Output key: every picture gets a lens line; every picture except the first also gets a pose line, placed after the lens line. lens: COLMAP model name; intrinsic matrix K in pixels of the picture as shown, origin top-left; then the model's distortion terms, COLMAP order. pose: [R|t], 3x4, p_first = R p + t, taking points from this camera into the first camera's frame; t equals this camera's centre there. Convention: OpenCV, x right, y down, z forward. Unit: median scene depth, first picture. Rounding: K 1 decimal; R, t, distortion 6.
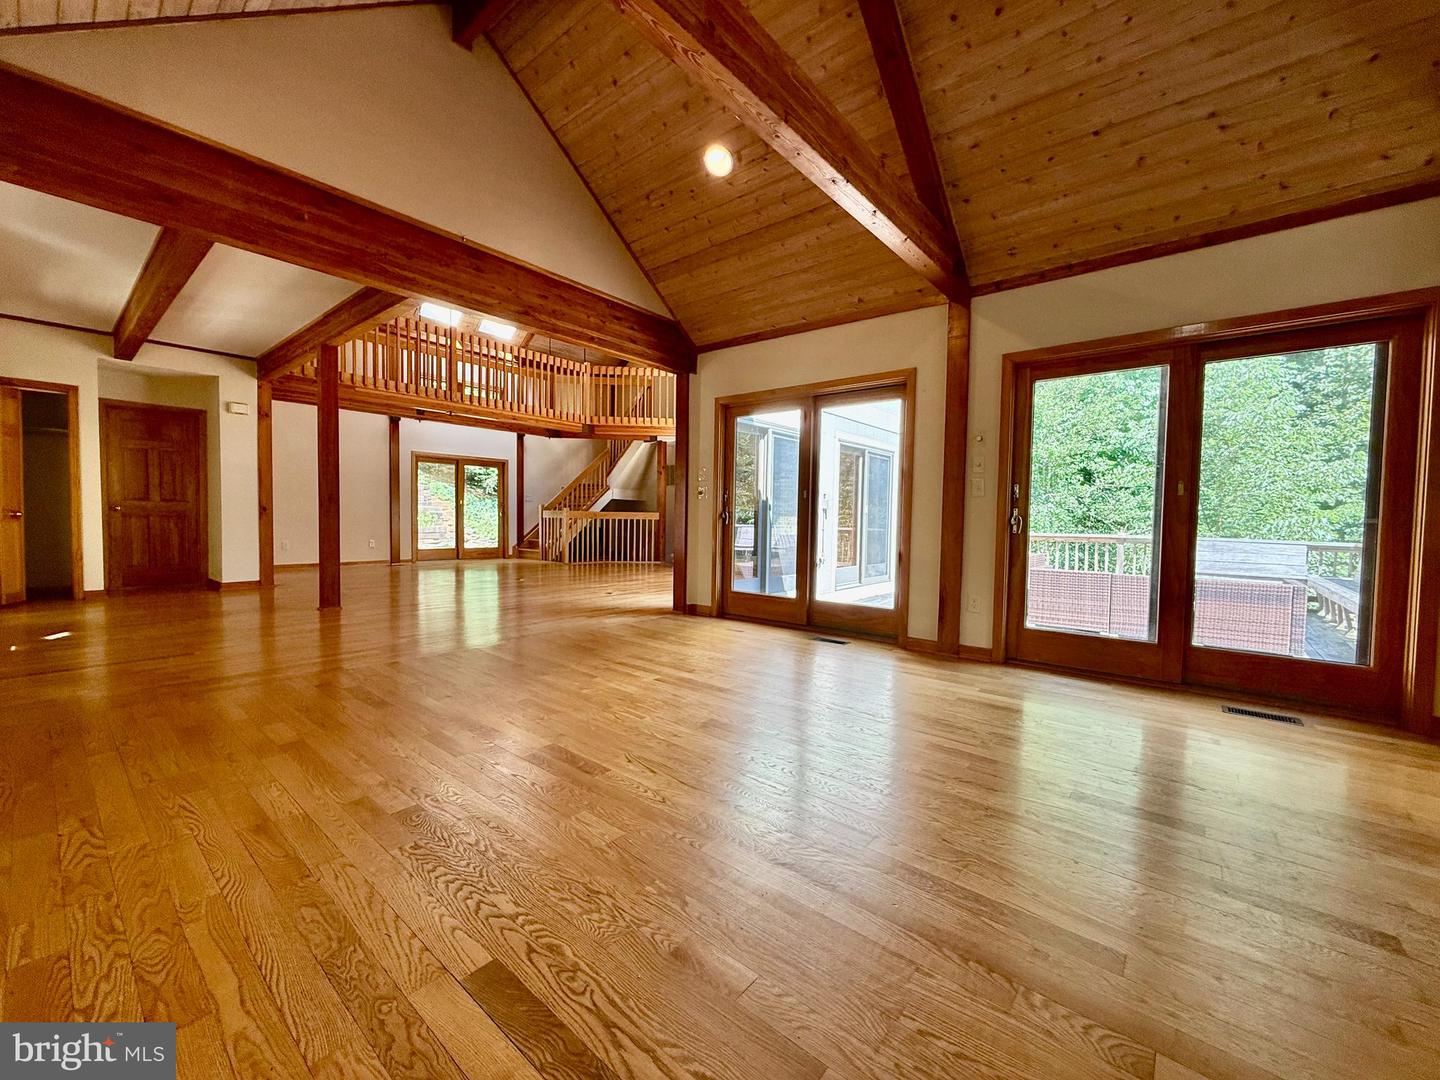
lens RADIAL K [[575.4, 0, 718.4], [0, 575.4, 541.2], [0, 0, 1]] dist [0.001338, 0.000133]
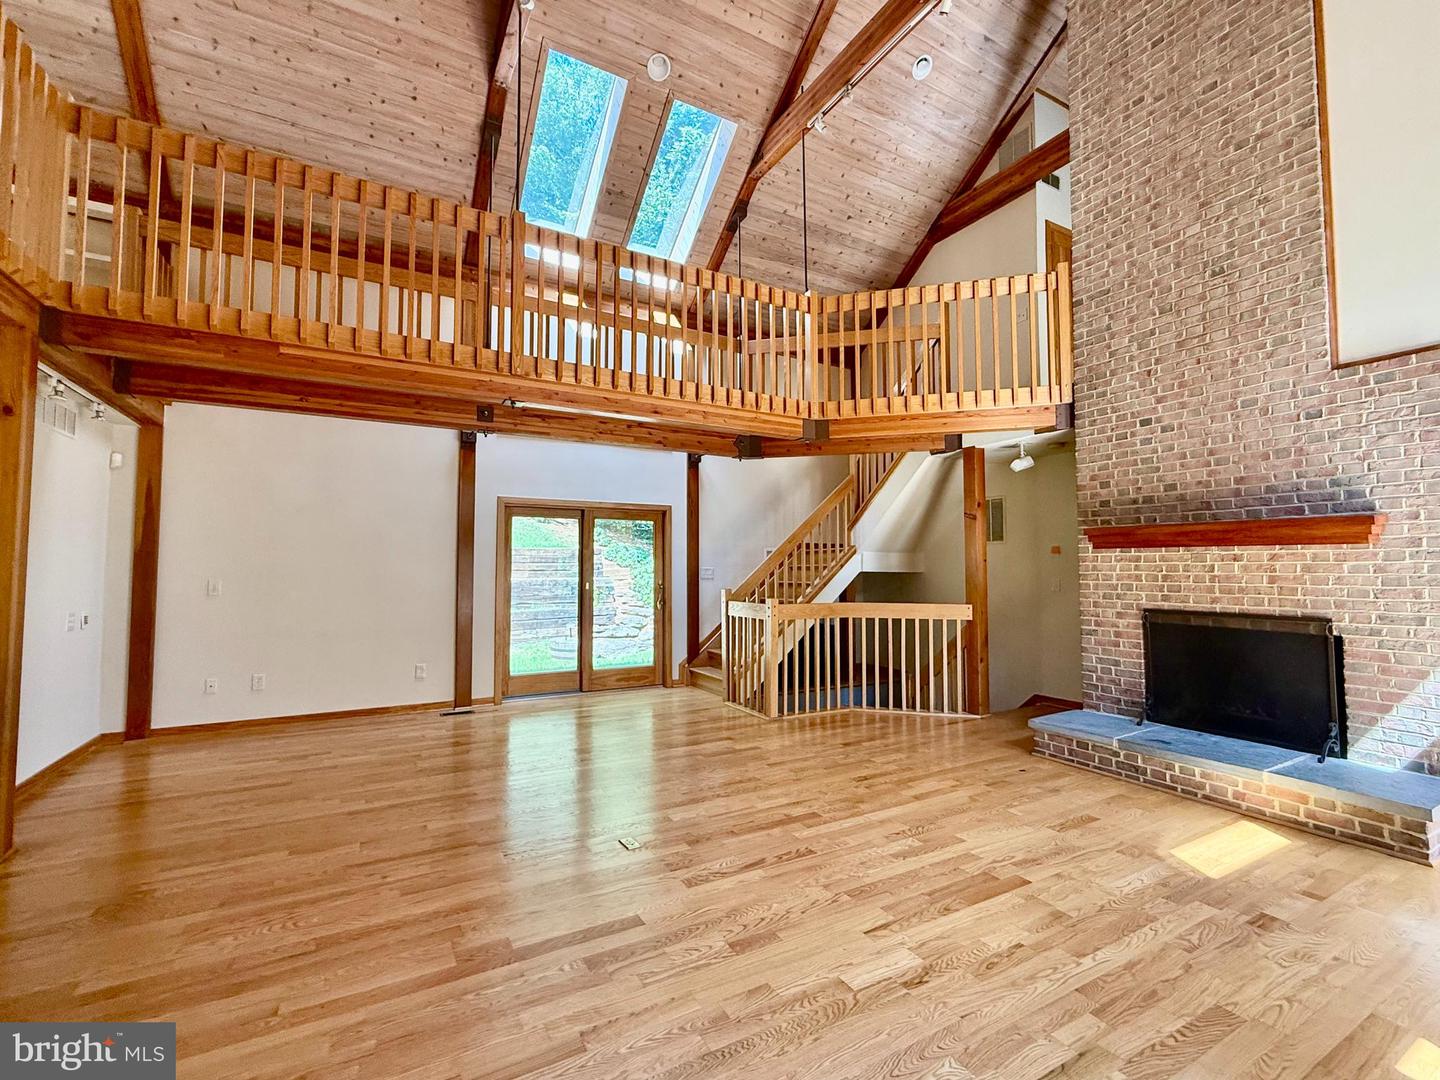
lens RADIAL K [[631.4, 0, 718.9], [0, 631.4, 538.5], [0, 0, 1]] dist [0.001494, 0.000024]
pose [[0.934351, -0.031317, -0.354976, -0.111703], [-0.001280, 0.995830, -0.091225, -0.056064], [0.356352, 0.085690, 0.930414, 0.466625]]
